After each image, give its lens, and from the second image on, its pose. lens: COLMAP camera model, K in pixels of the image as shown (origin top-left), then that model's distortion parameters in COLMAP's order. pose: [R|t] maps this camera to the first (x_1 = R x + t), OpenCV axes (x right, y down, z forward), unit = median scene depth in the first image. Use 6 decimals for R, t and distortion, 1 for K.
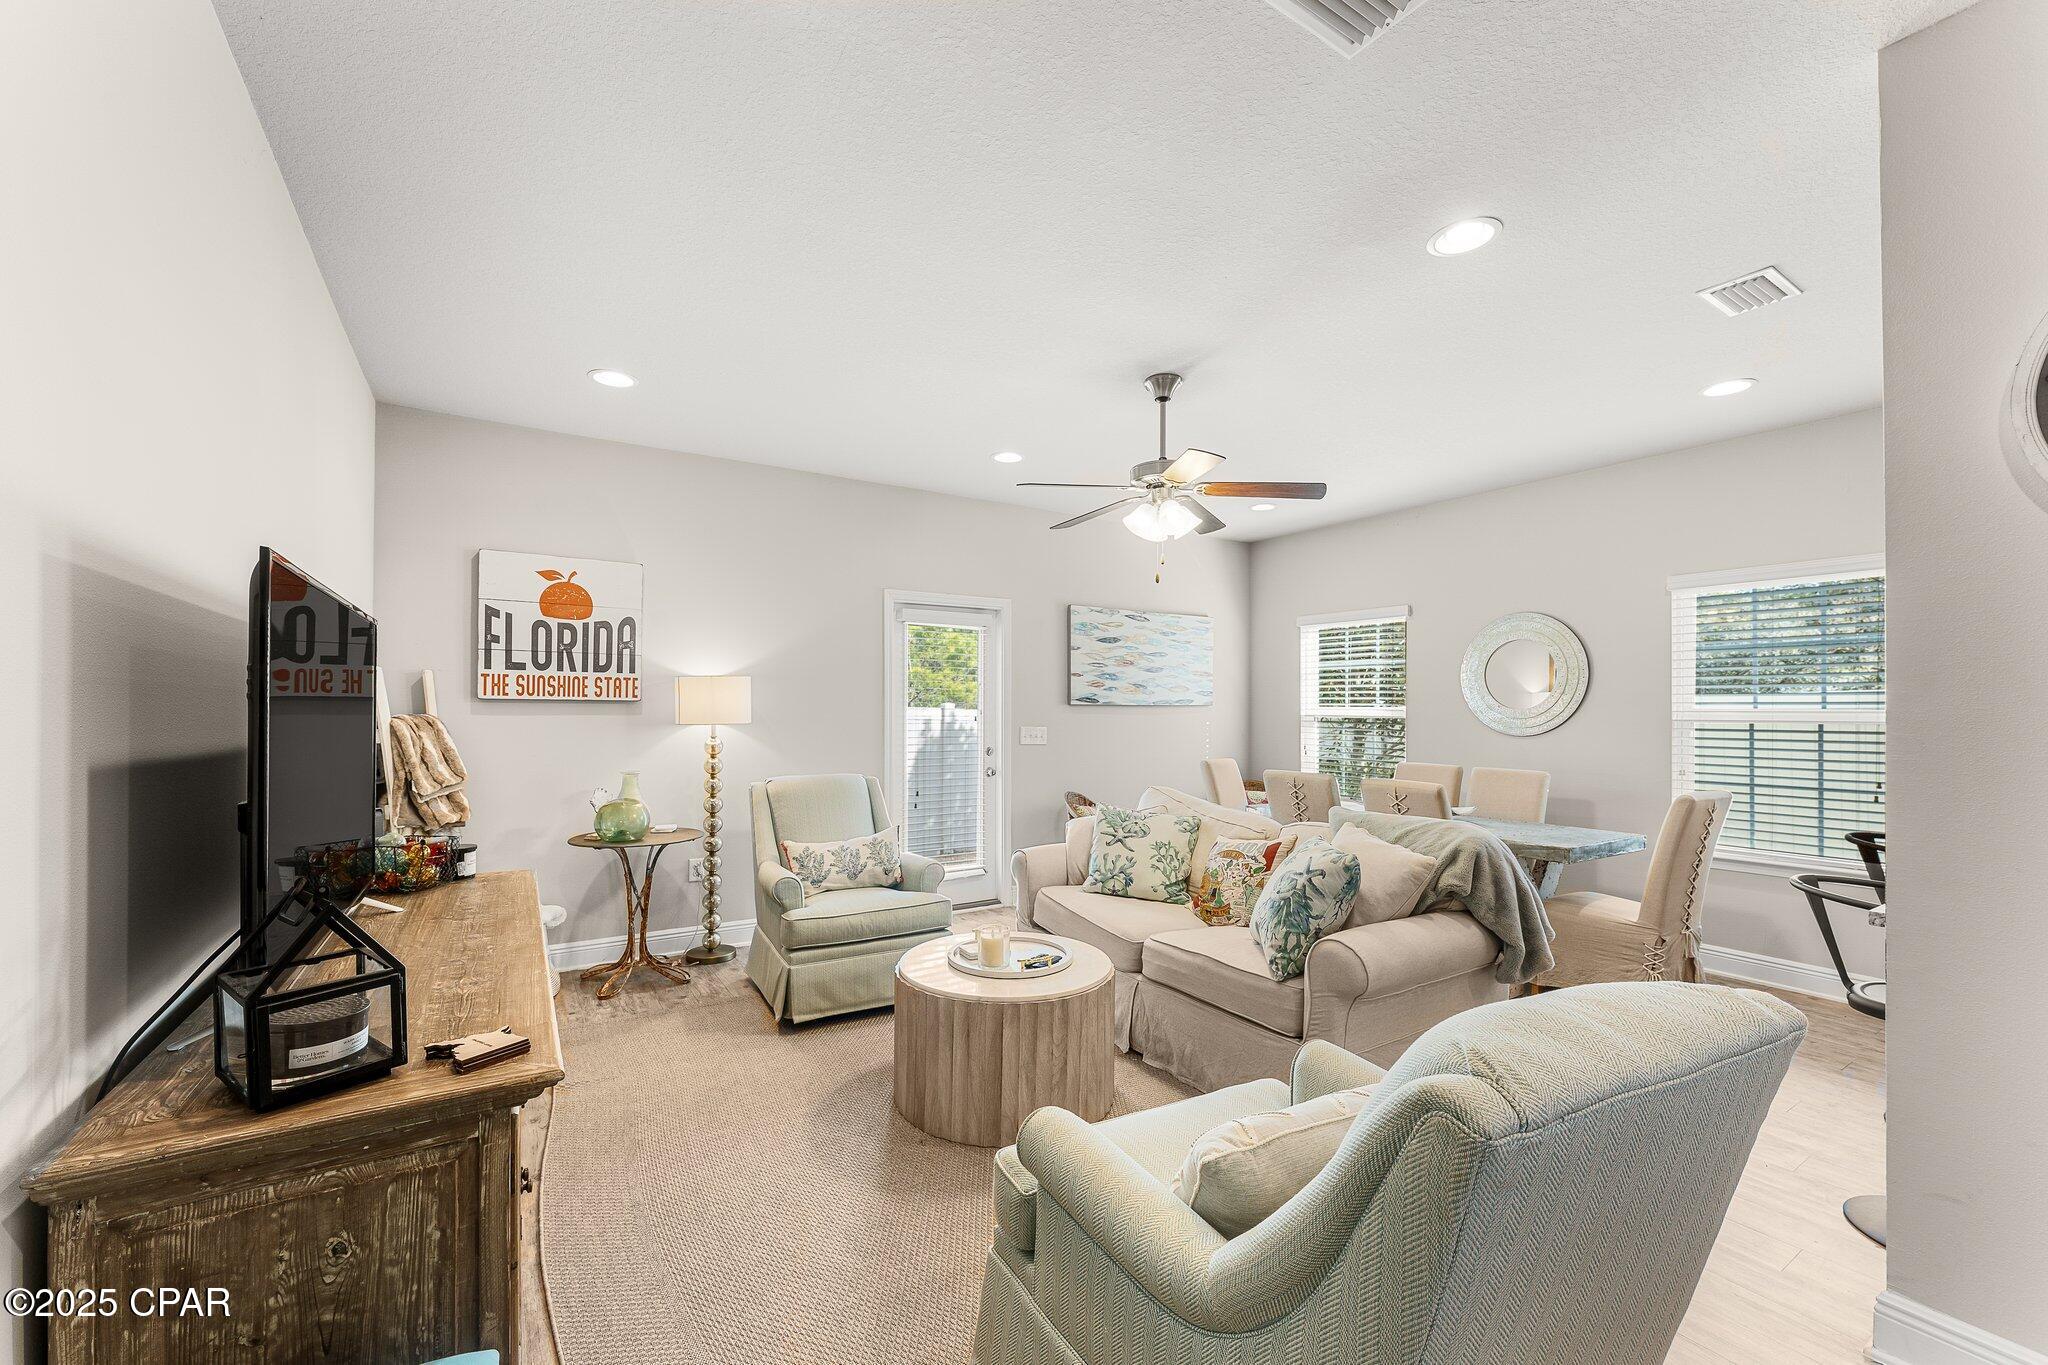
lens RADIAL K [[833.7, 0, 1037.5], [0, 833.7, 714.0], [0, 0, 1]] dist [-0.001790, -0.000354]
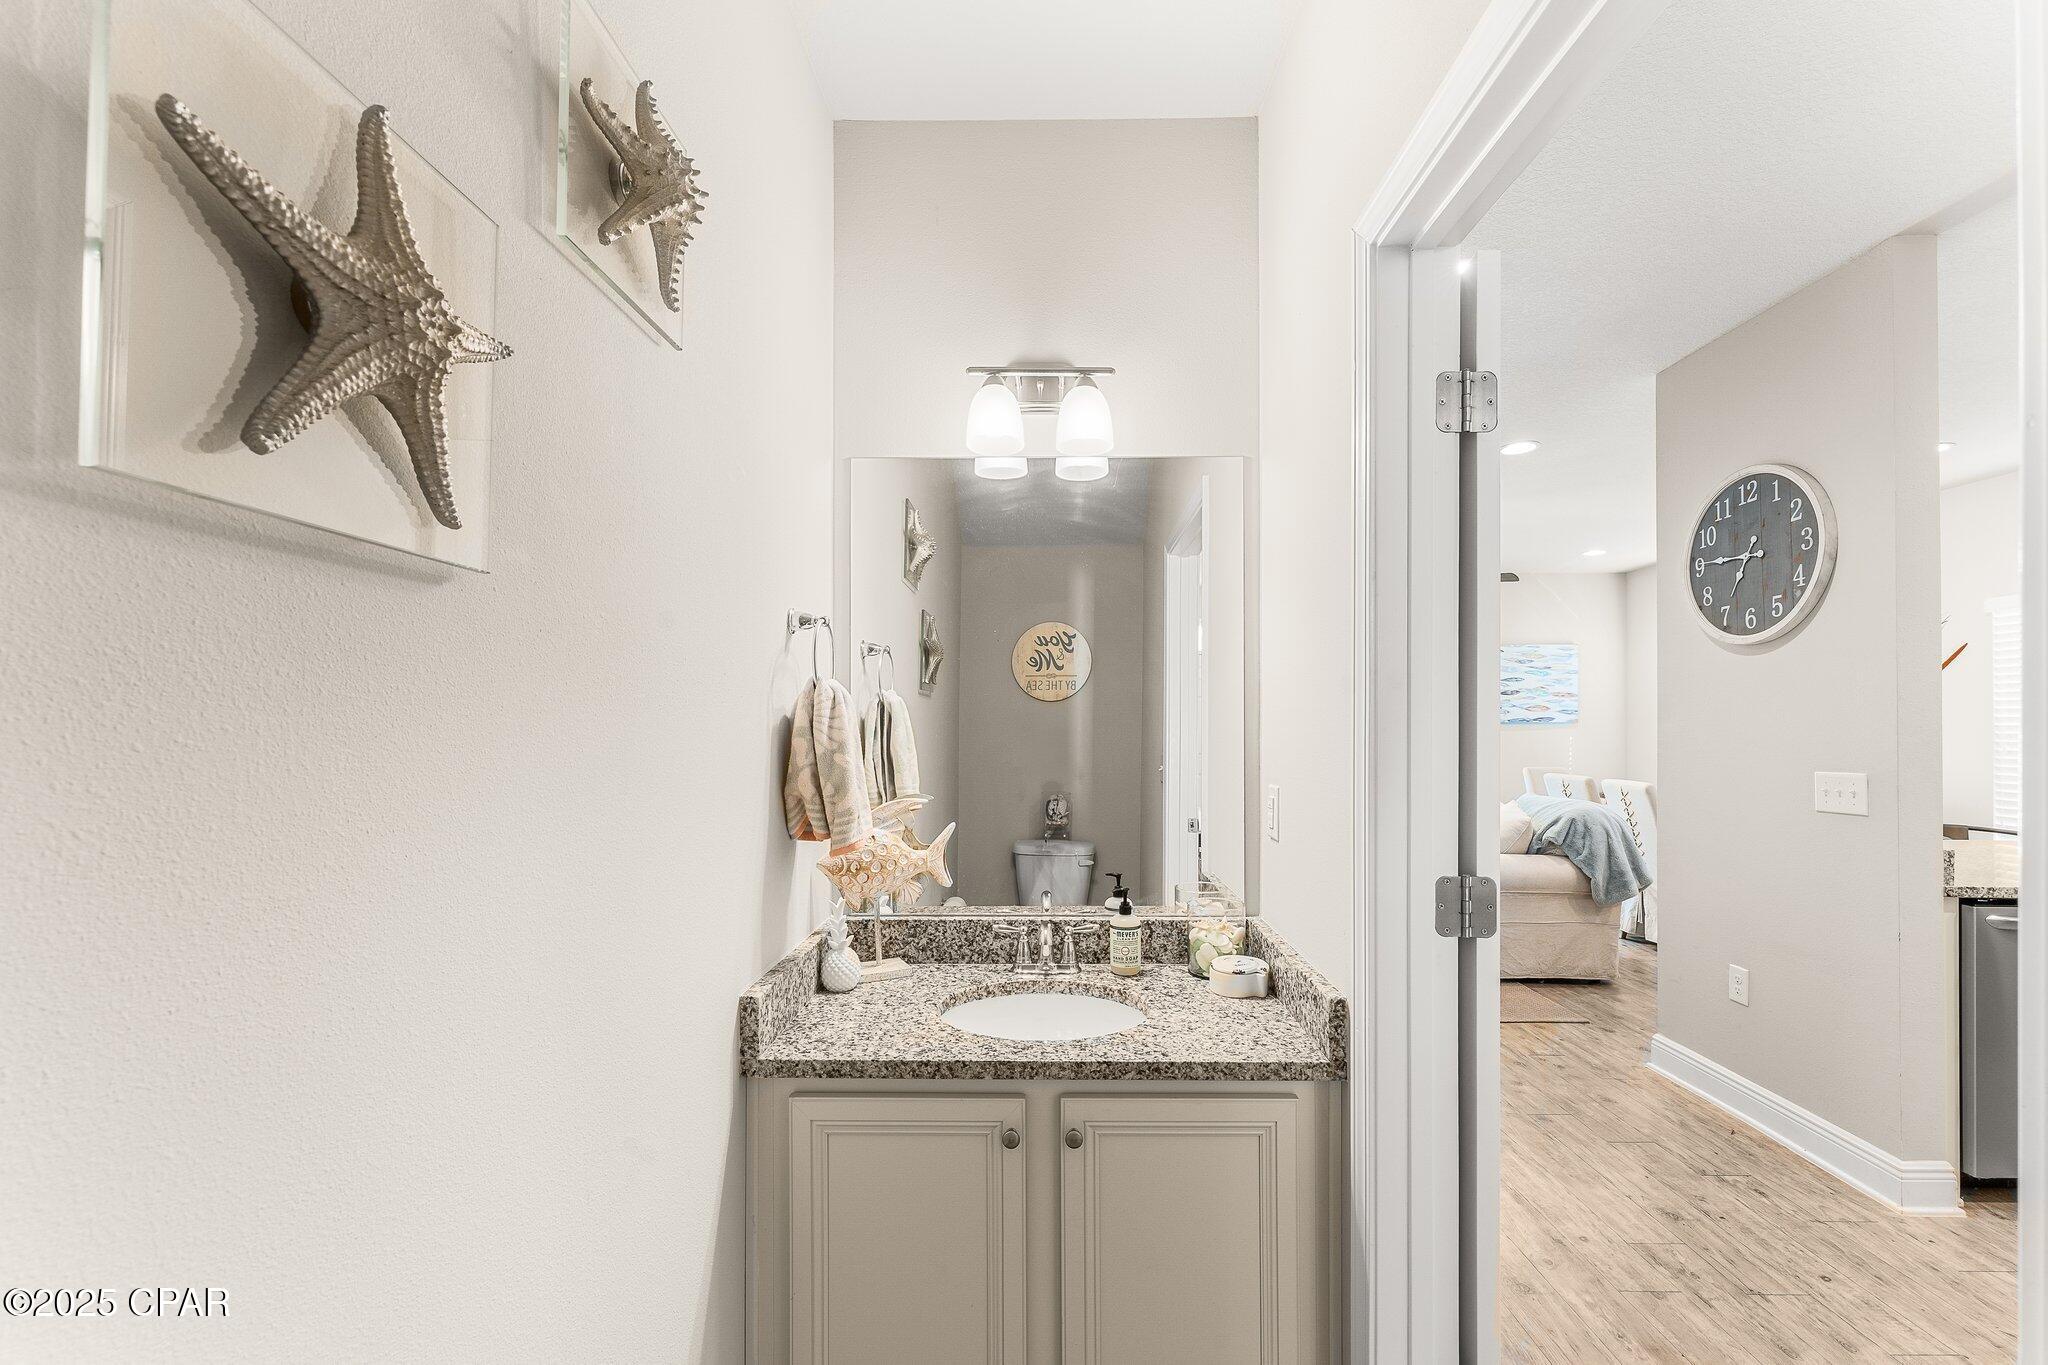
lens RADIAL K [[833.7, 0, 1037.5], [0, 833.7, 714.0], [0, 0, 1]] dist [-0.001790, -0.000354]
pose [[0.832890, -0.013438, -0.553276, 0.261922], [0.001524, 0.999757, -0.021987, 0.002287], [0.553437, 0.017470, 0.832708, -0.394518]]
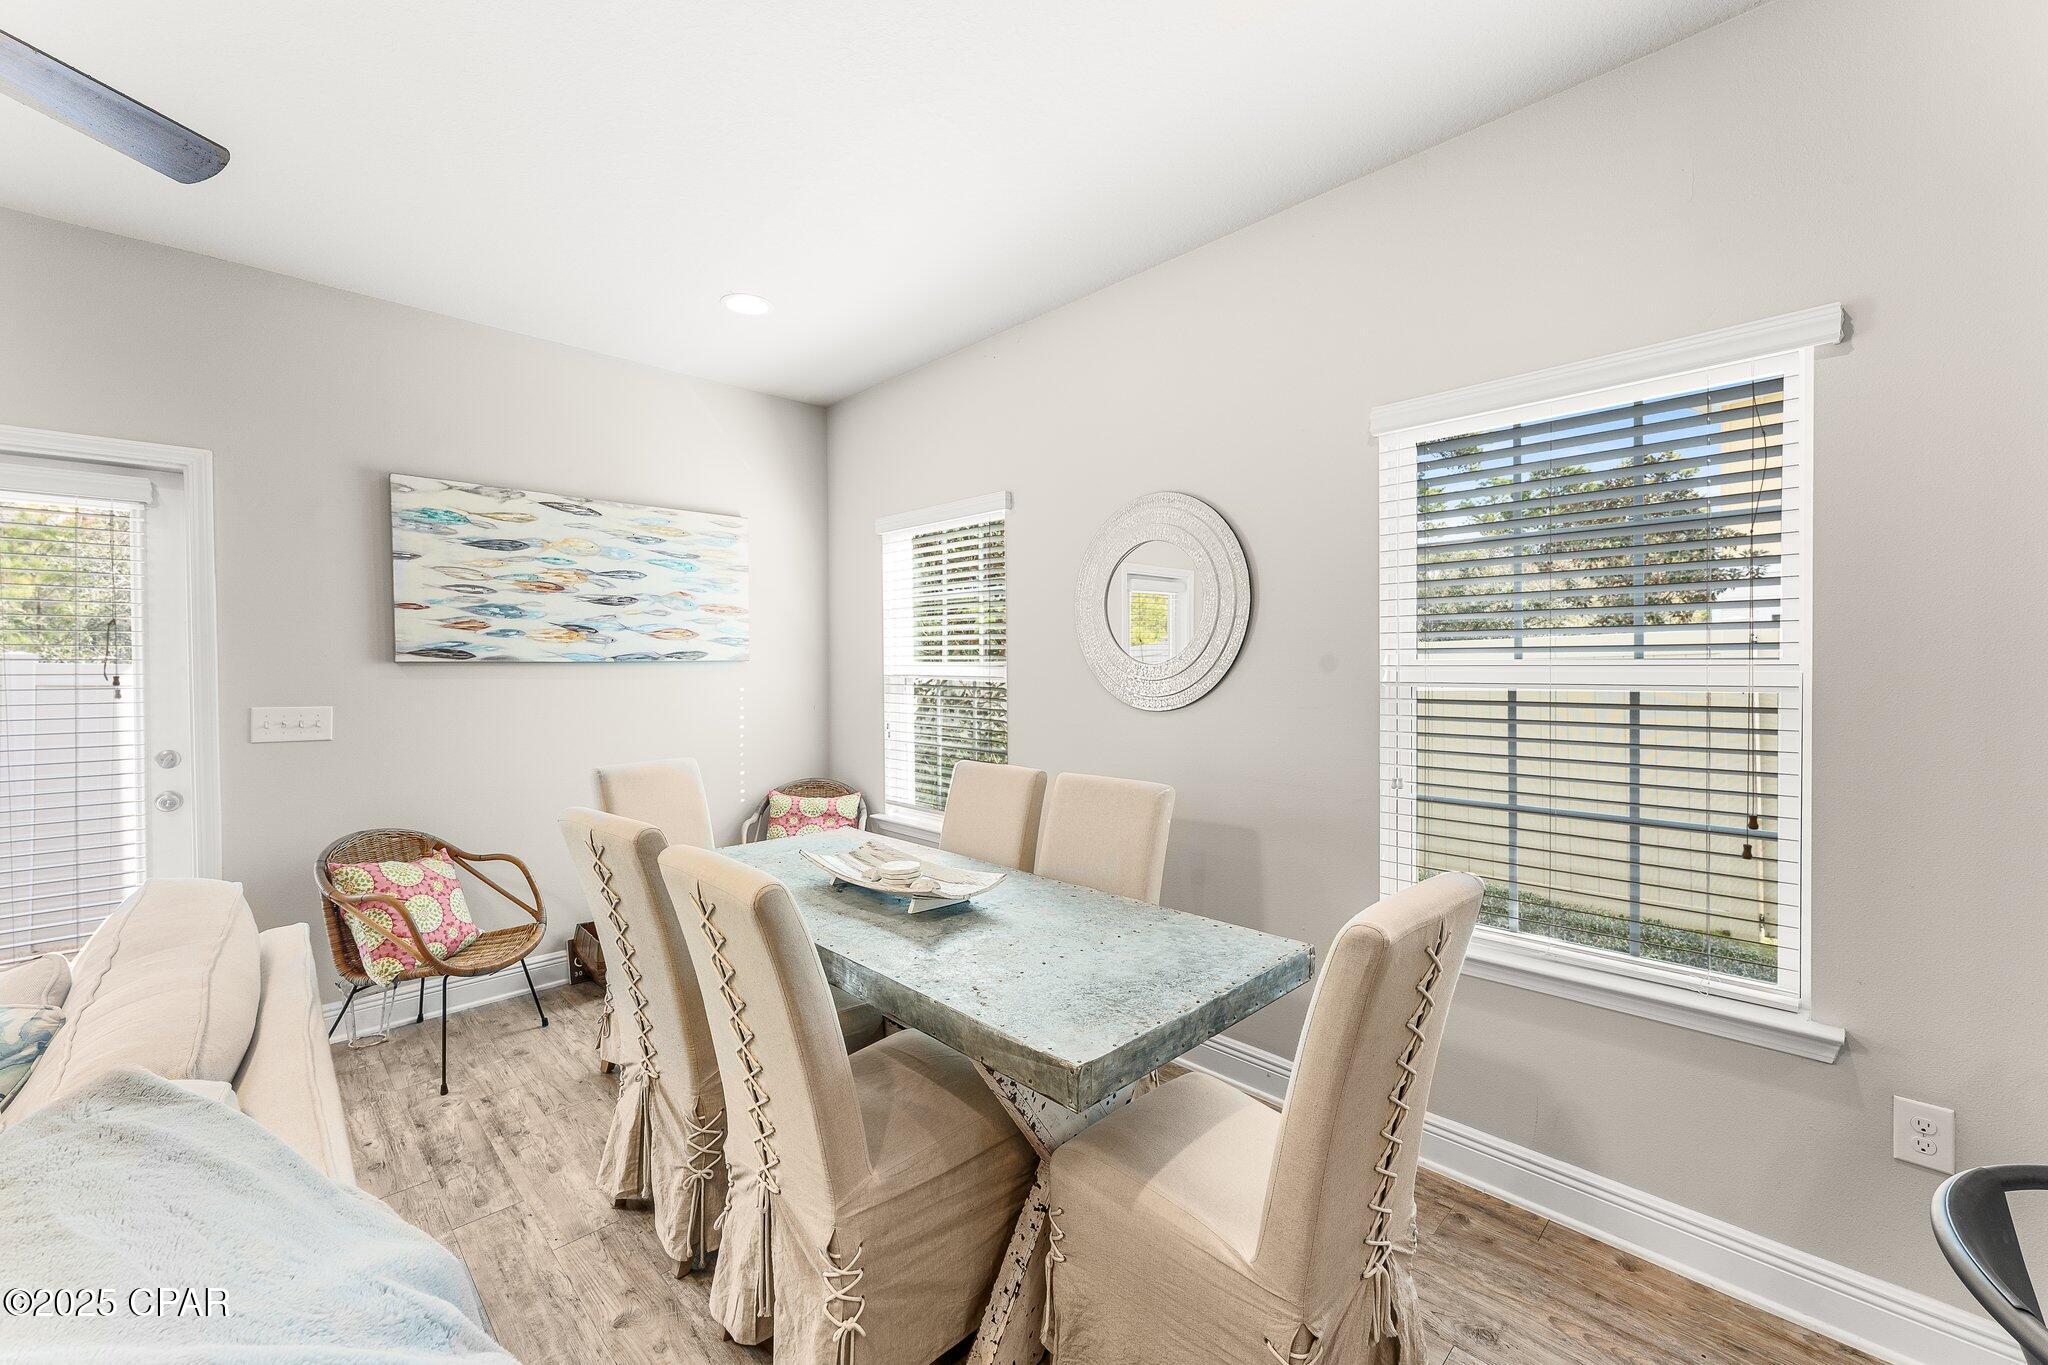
lens RADIAL K [[814.5, 0, 1053.6], [0, 814.5, 679.7], [0, 0, 1]] dist [-0.001313, -0.000112]
pose [[0.975814, -0.013653, 0.218178, 0.348049], [0.010651, 0.999832, 0.014927, -0.003528], [-0.218345, -0.012242, 0.975795, 0.420992]]
